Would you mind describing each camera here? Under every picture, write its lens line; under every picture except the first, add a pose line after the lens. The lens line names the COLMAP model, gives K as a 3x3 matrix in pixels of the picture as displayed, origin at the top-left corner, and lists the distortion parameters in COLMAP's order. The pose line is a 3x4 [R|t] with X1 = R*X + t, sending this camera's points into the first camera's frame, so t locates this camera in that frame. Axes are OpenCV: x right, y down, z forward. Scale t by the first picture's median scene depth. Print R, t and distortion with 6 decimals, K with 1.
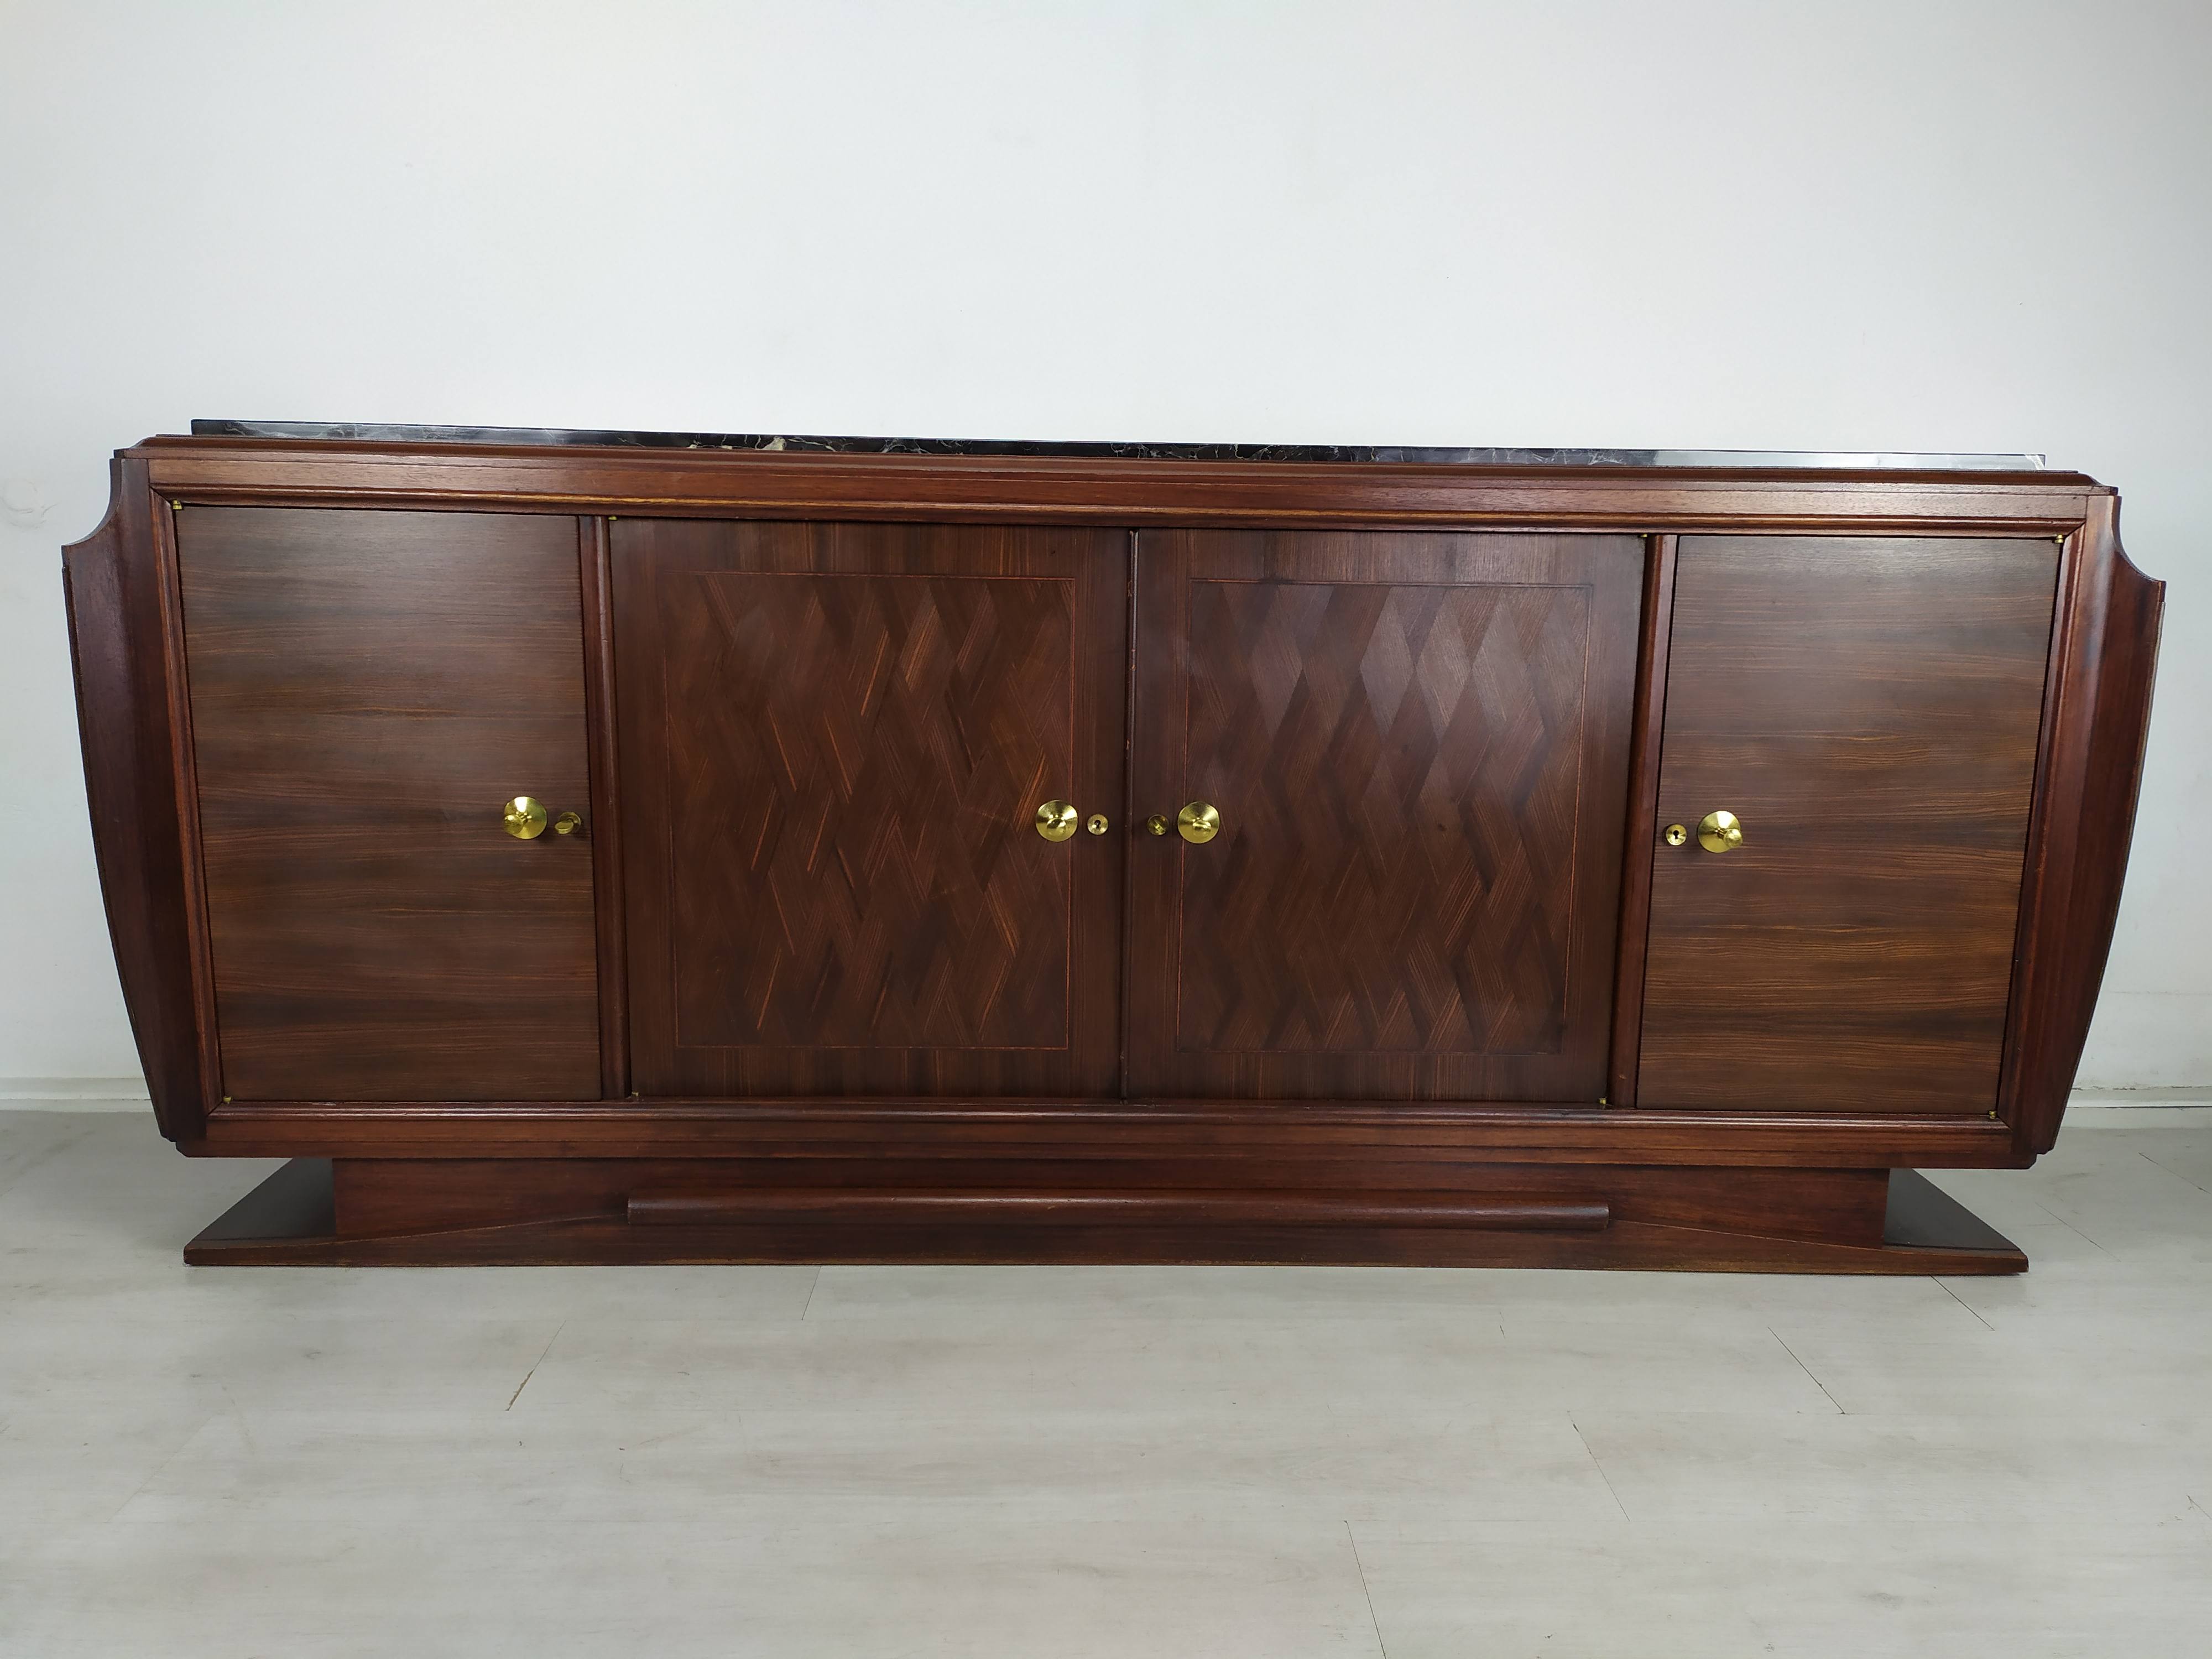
lens RADIAL K [[1656.0, 0, 1121.2], [0, 1656.0, 830.2], [0, 0, 1]] dist [0.045313, -0.043120]
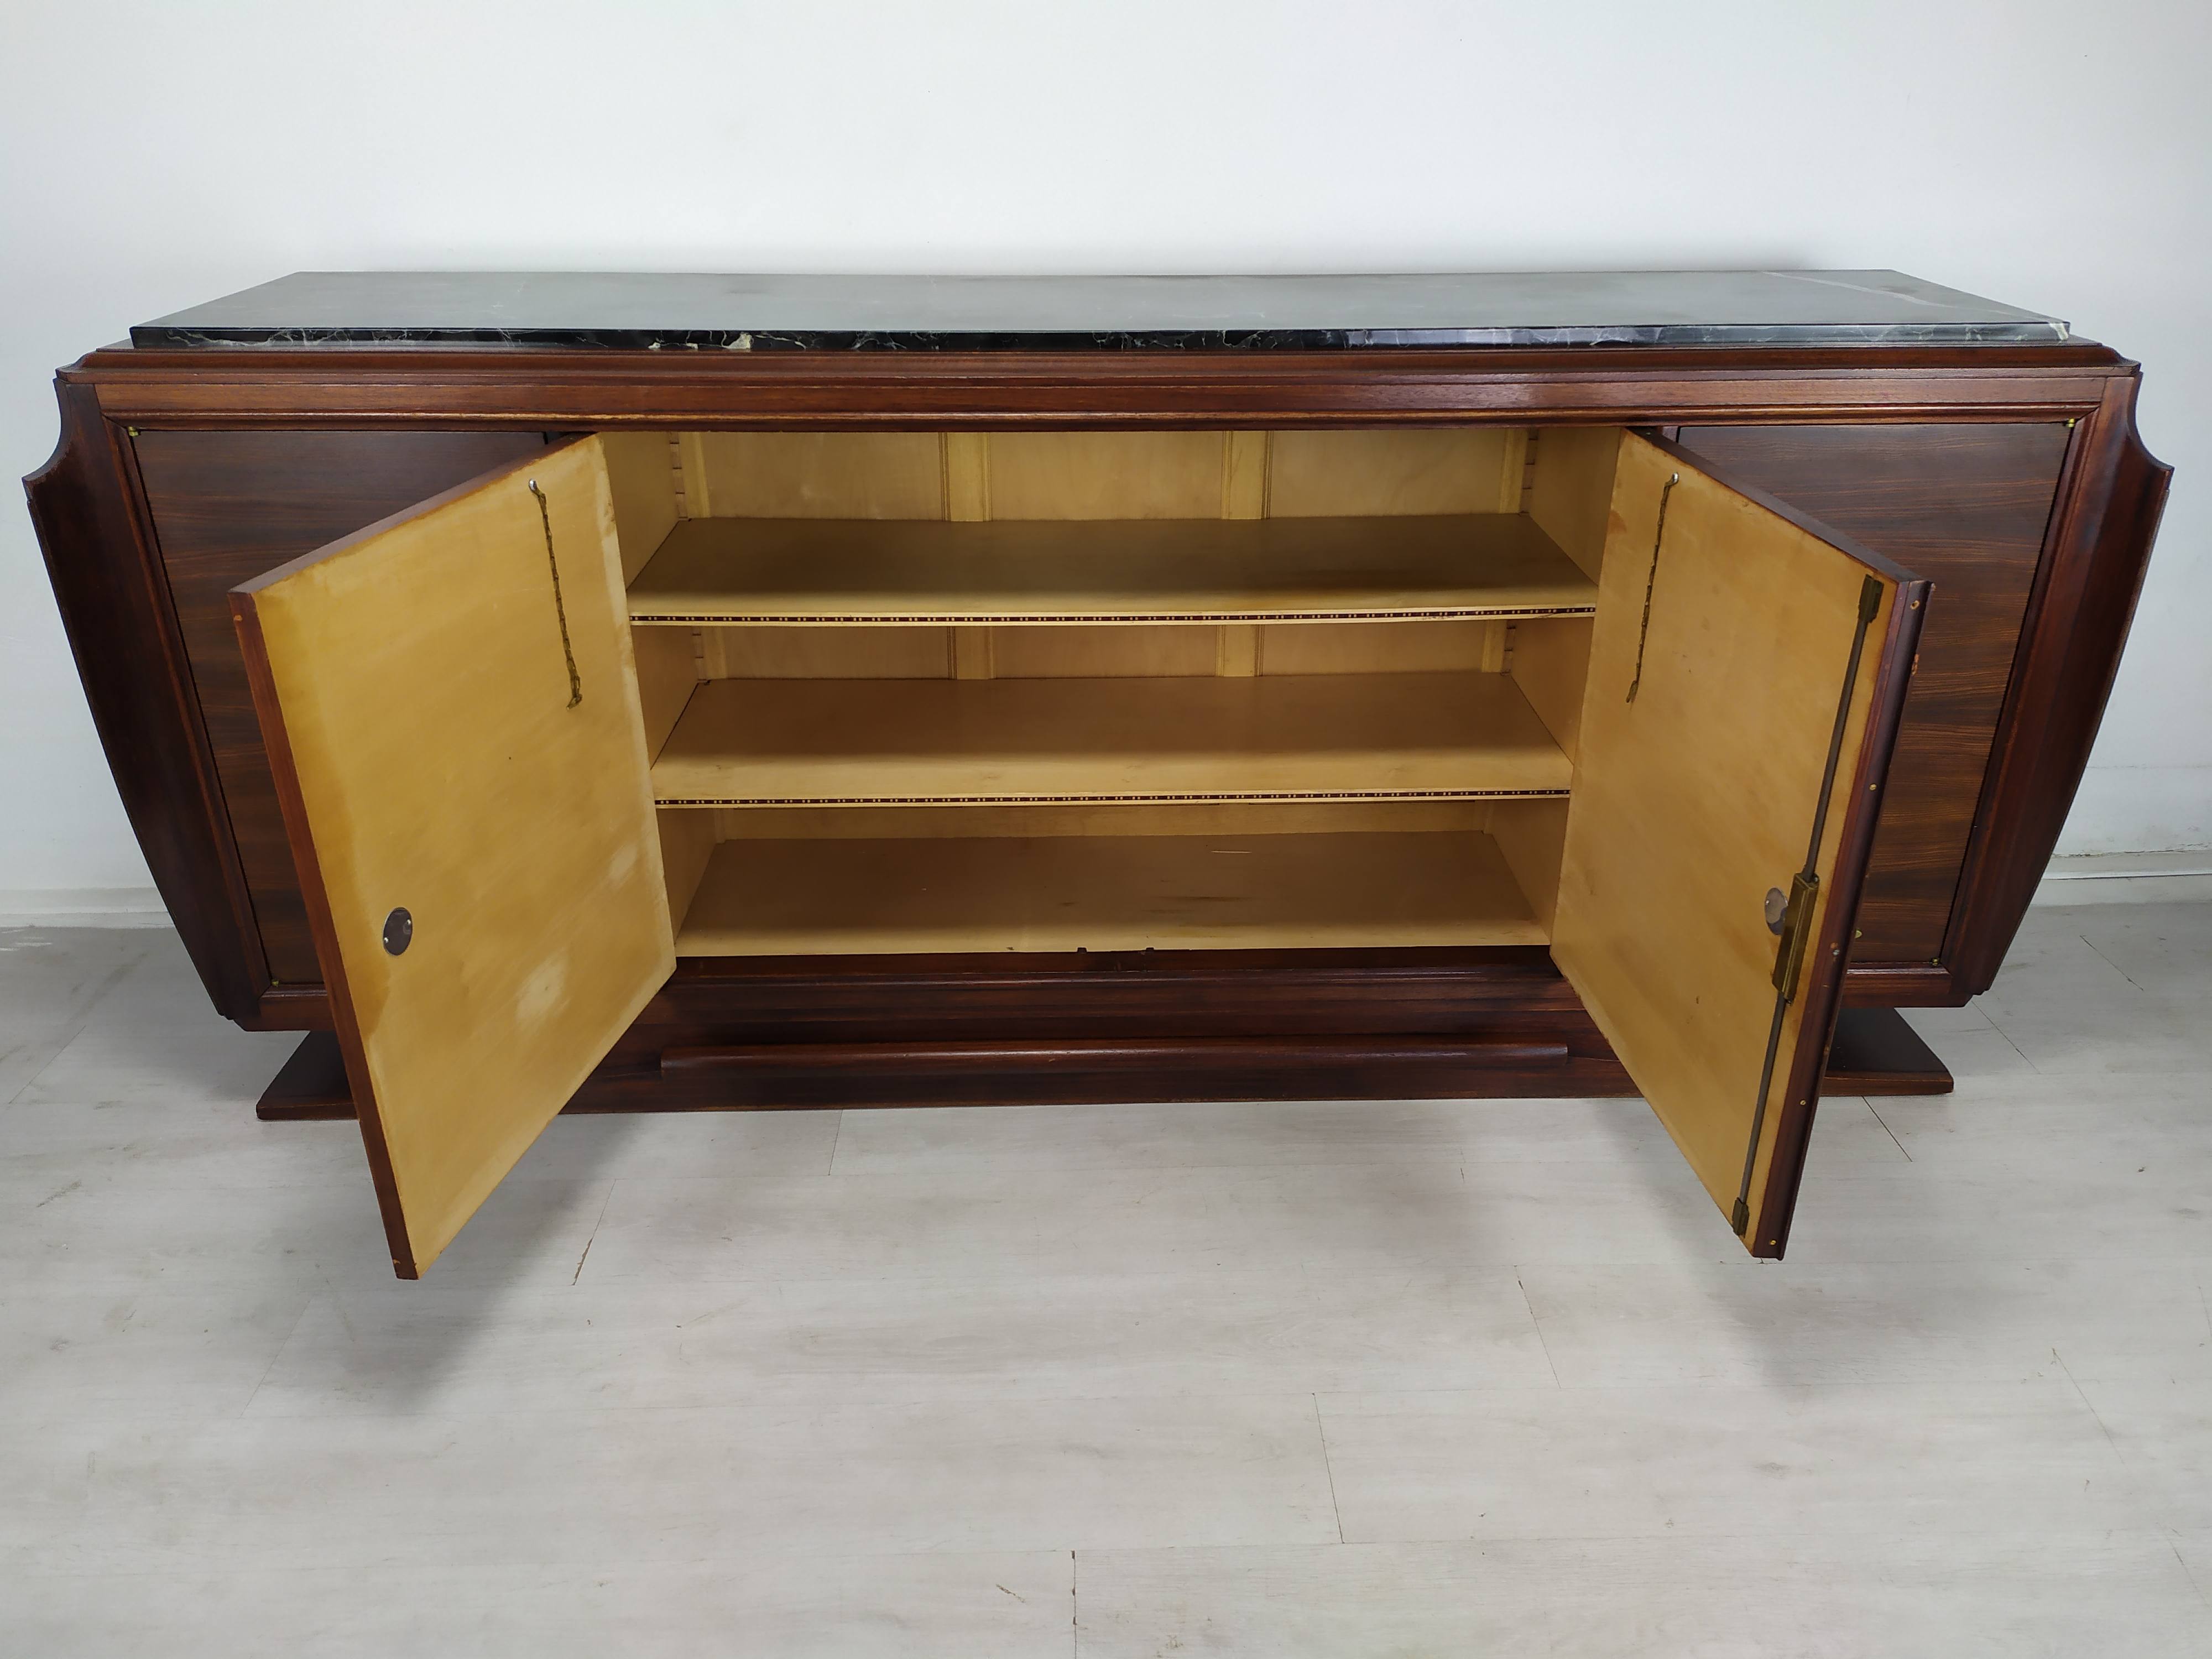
lens RADIAL K [[1656.0, 0, 1121.0], [0, 1656.0, 841.9], [0, 0, 1]] dist [0.045313, -0.043120]
pose [[0.999893, -0.014312, -0.003041, 0.008418], [0.014599, 0.962045, 0.272502, -0.209189], [-0.000974, -0.272517, 0.962150, -0.000006]]
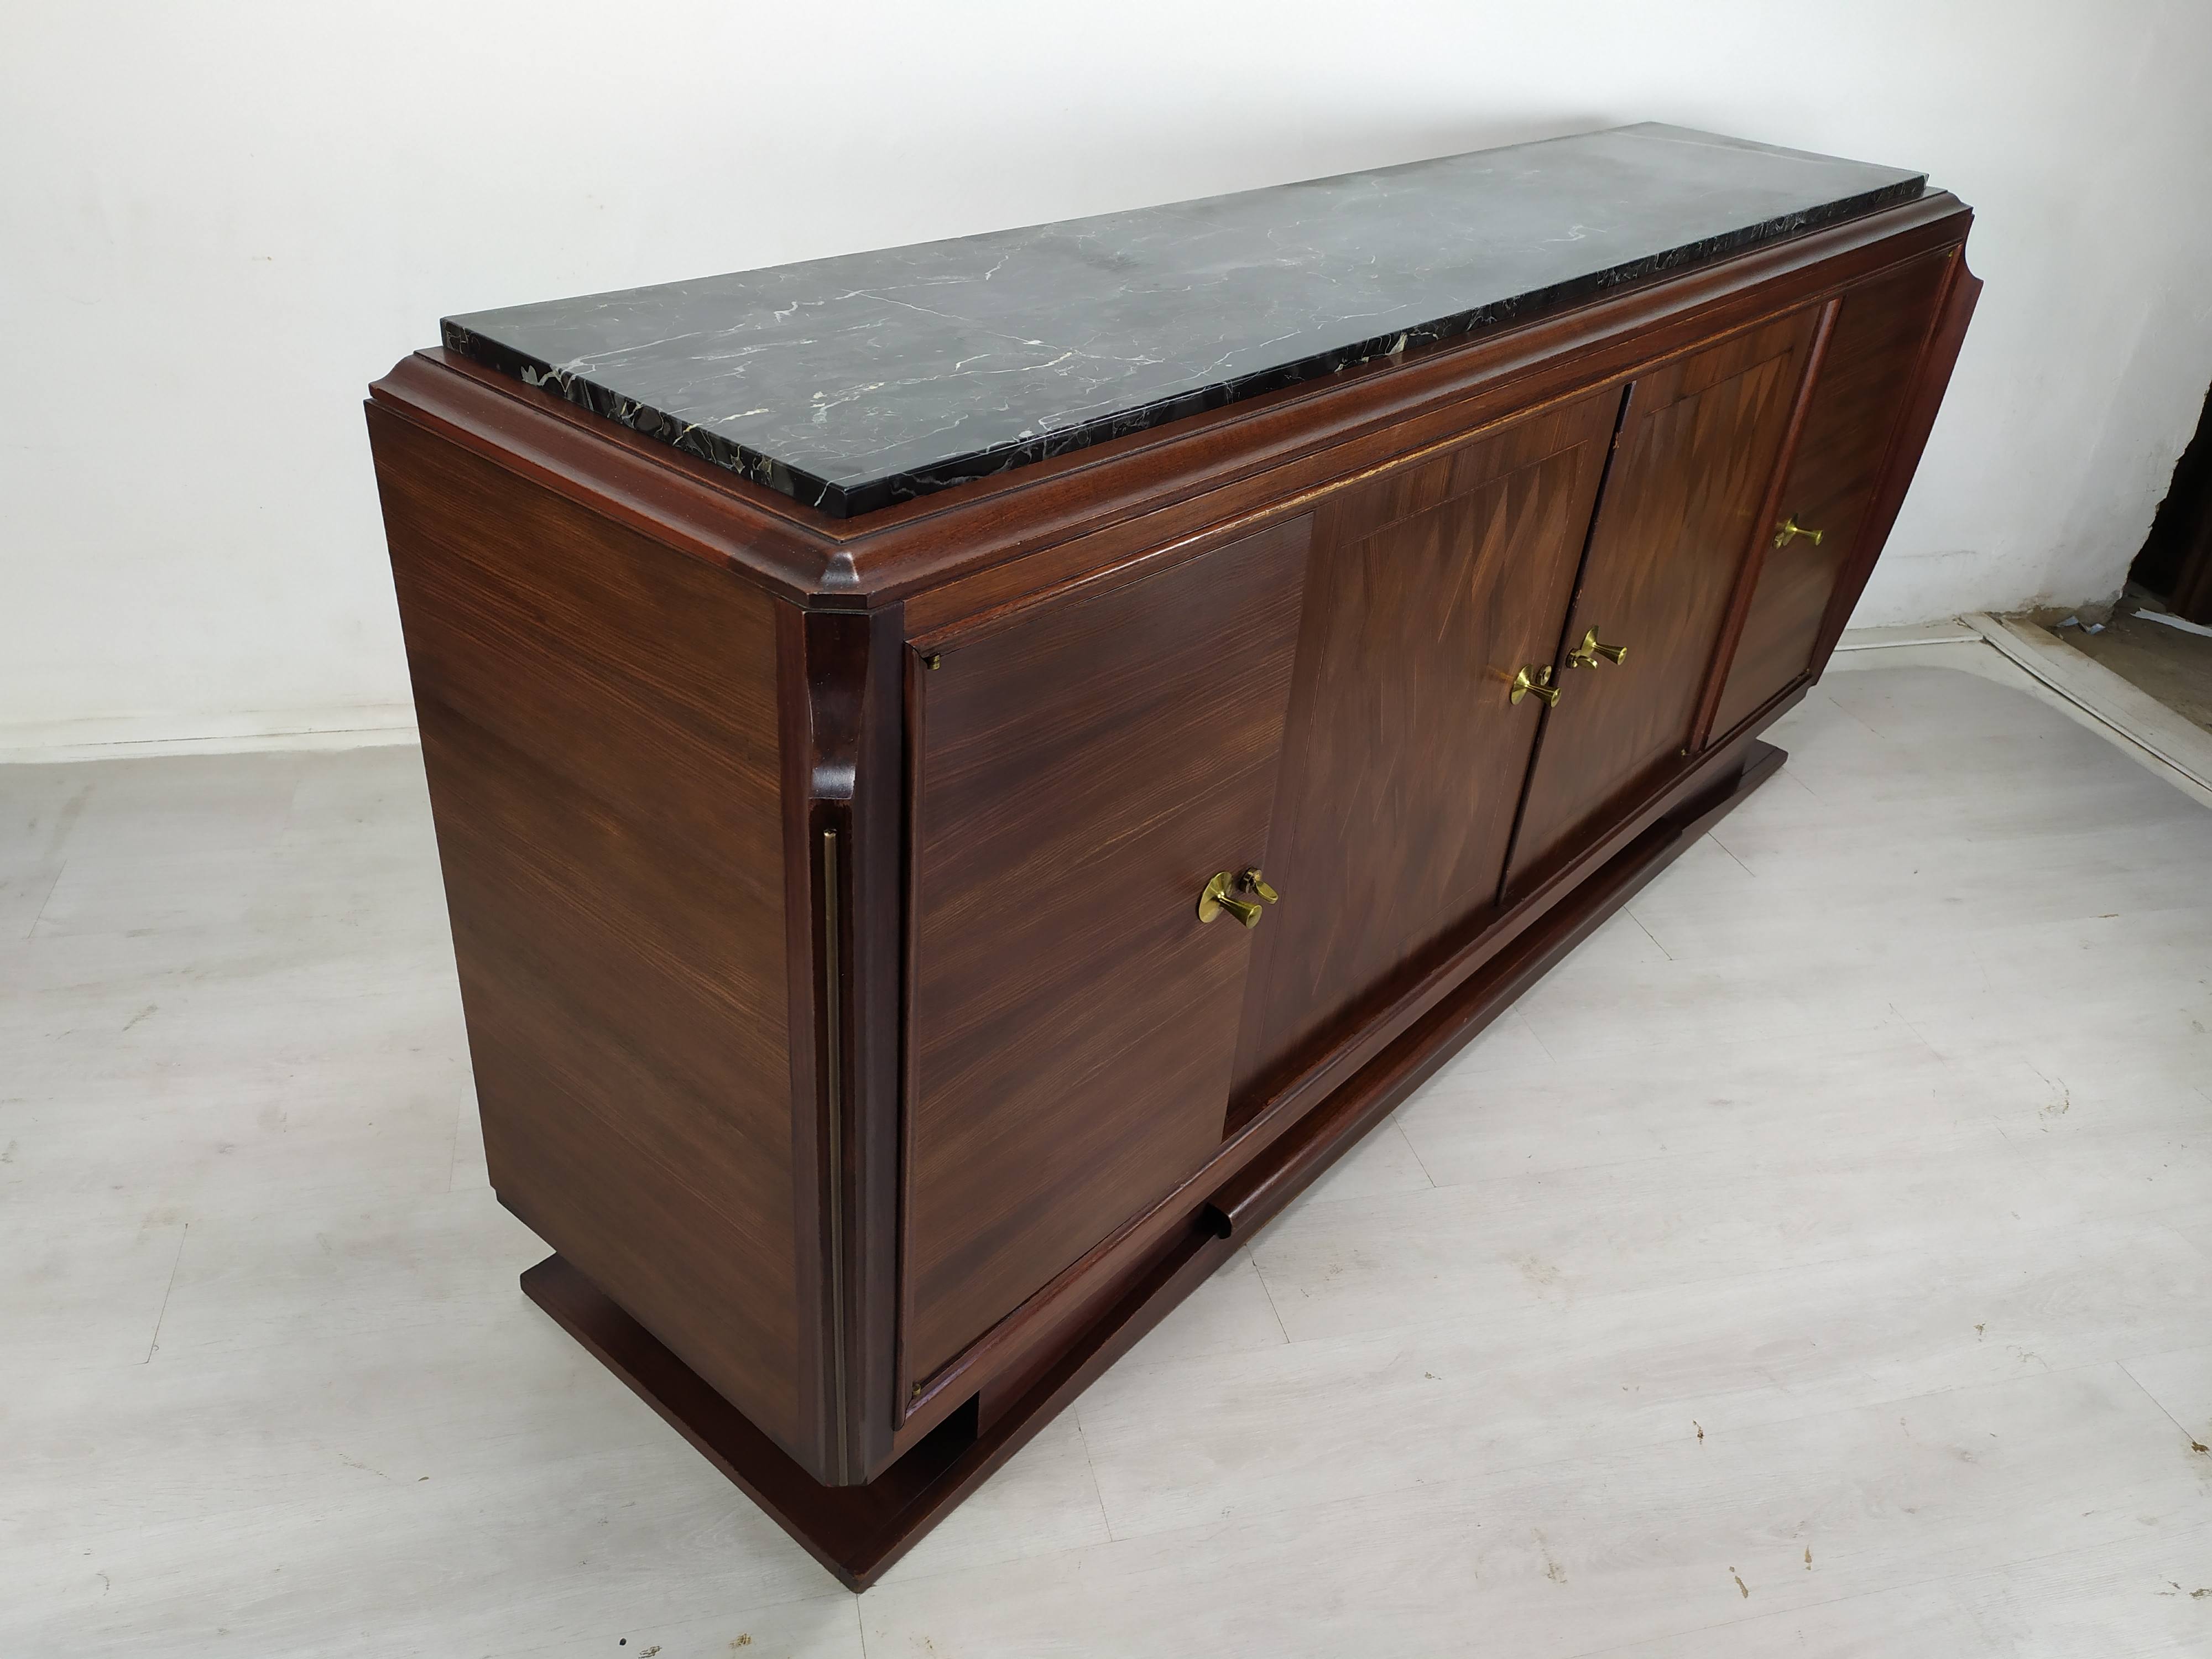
lens RADIAL K [[1656.0, 0, 1119.7], [0, 1656.0, 840.7], [0, 0, 1]] dist [0.045313, -0.043120]
pose [[0.972213, -0.069919, 0.223413, -0.290146], [-0.018824, 0.927916, 0.372313, -0.229189], [-0.233340, -0.366173, 0.900816, -0.104163]]
